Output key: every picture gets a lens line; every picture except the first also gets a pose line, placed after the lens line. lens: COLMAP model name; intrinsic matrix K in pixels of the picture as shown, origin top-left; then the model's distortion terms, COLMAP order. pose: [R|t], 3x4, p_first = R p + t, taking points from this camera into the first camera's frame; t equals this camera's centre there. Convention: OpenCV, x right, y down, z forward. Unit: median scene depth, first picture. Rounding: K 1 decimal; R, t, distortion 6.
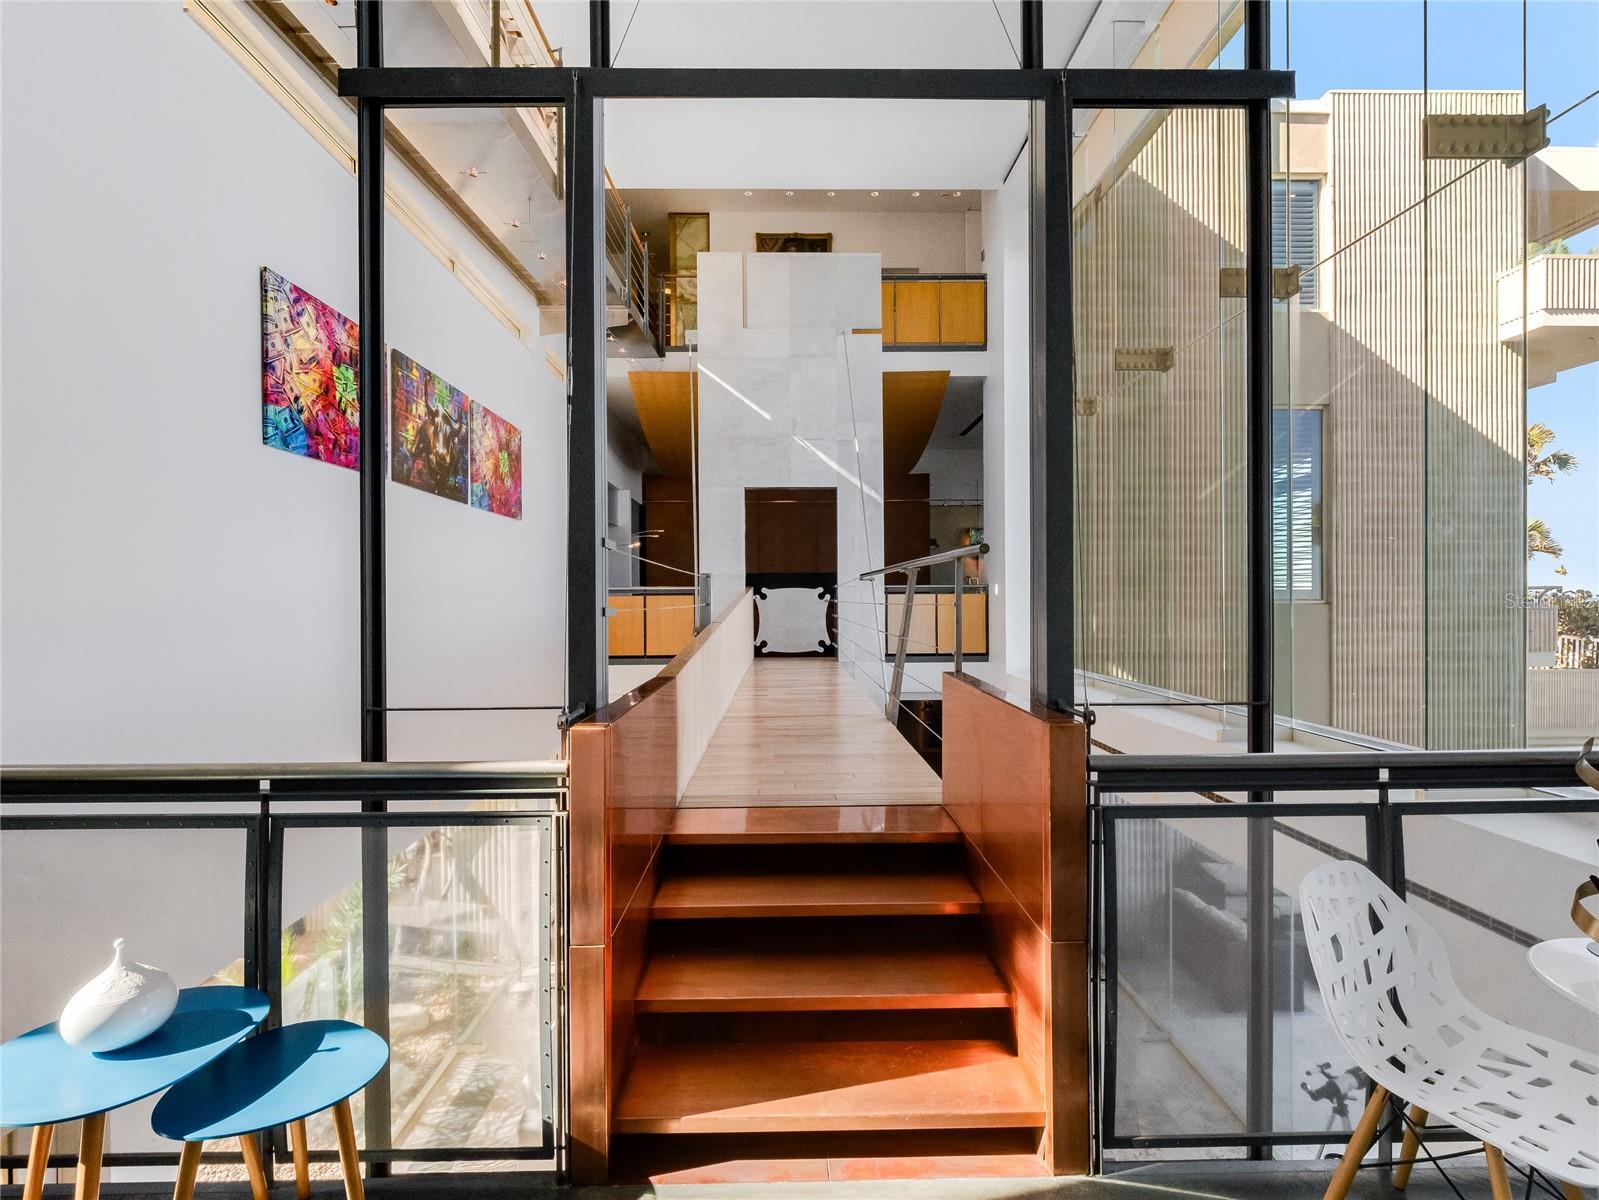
lens RADIAL K [[758.7, 0, 804.3], [0, 758.7, 602.1], [0, 0, 1]] dist [-0.002460, -0.003439]
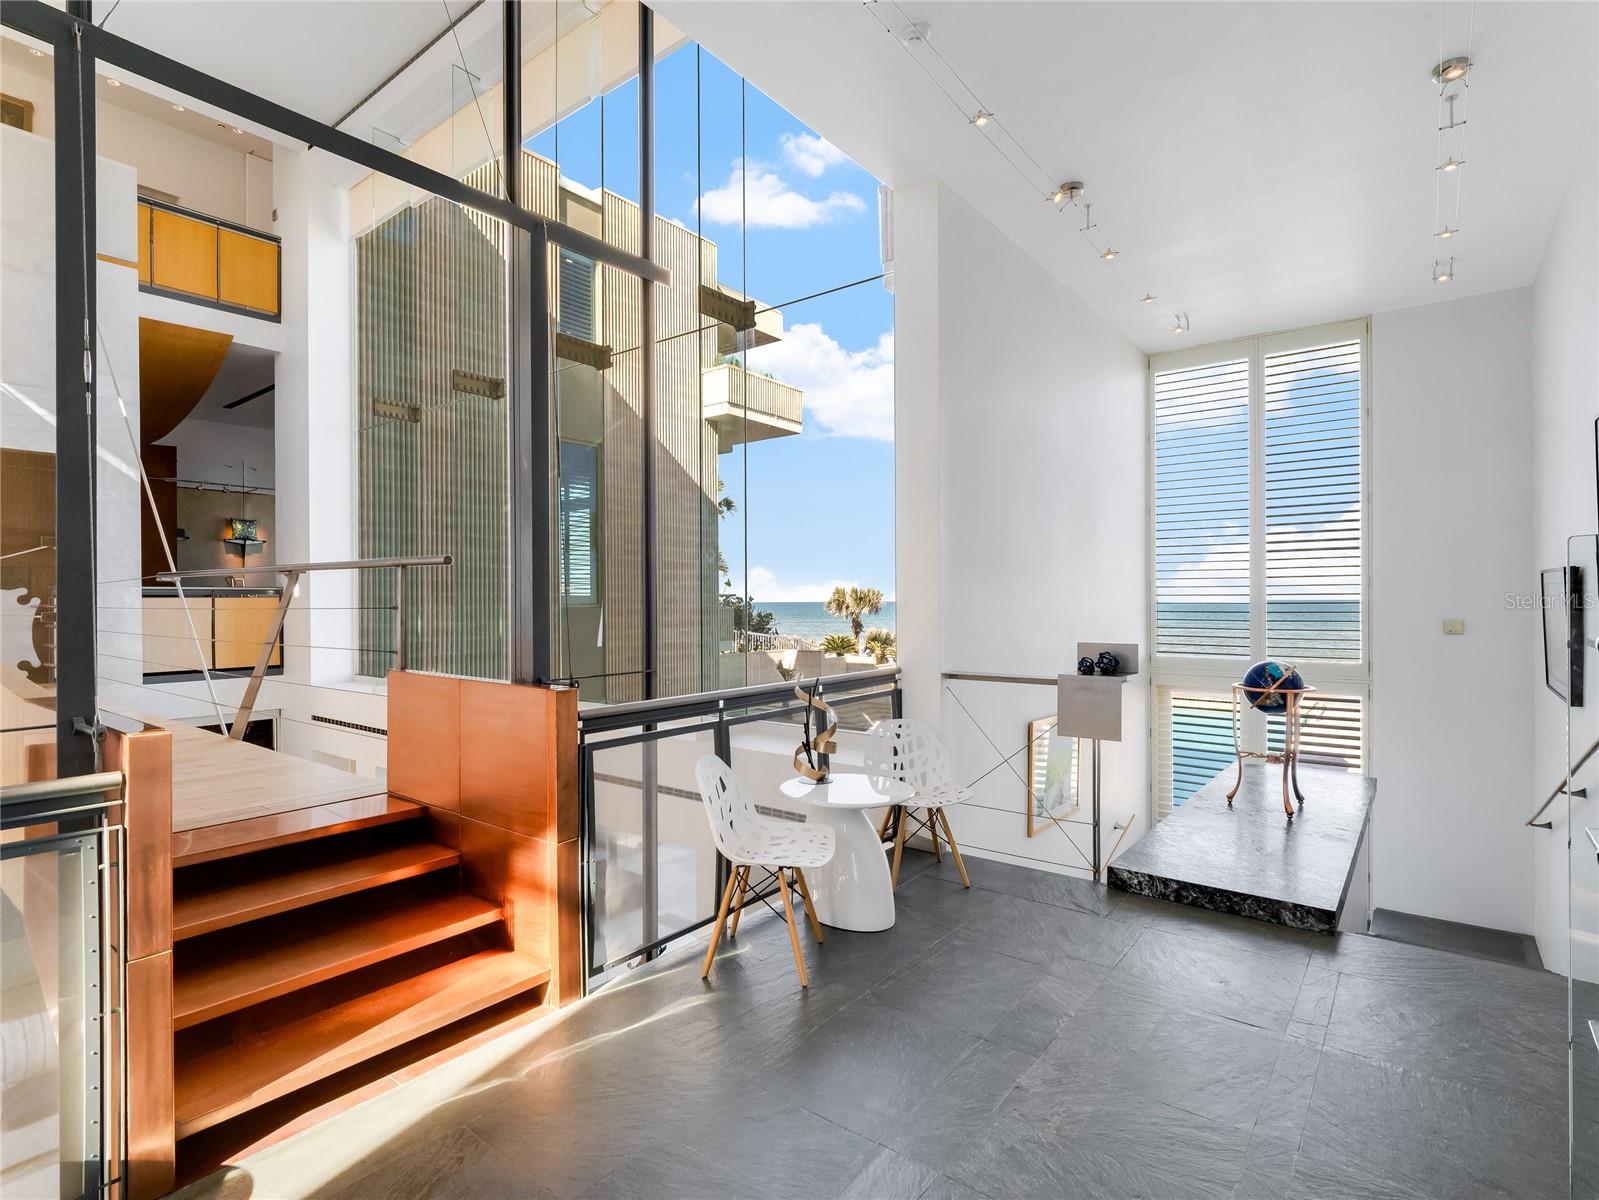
lens RADIAL K [[811.3, 0, 799.5], [0, 811.3, 600.0], [0, 0, 1]] dist [-0.001753, -0.000217]
pose [[0.627583, 0.002765, 0.778544, -0.318881], [0.003989, 0.999969, -0.006766, 0.001092], [-0.778539, 0.007352, 0.627553, -0.174670]]
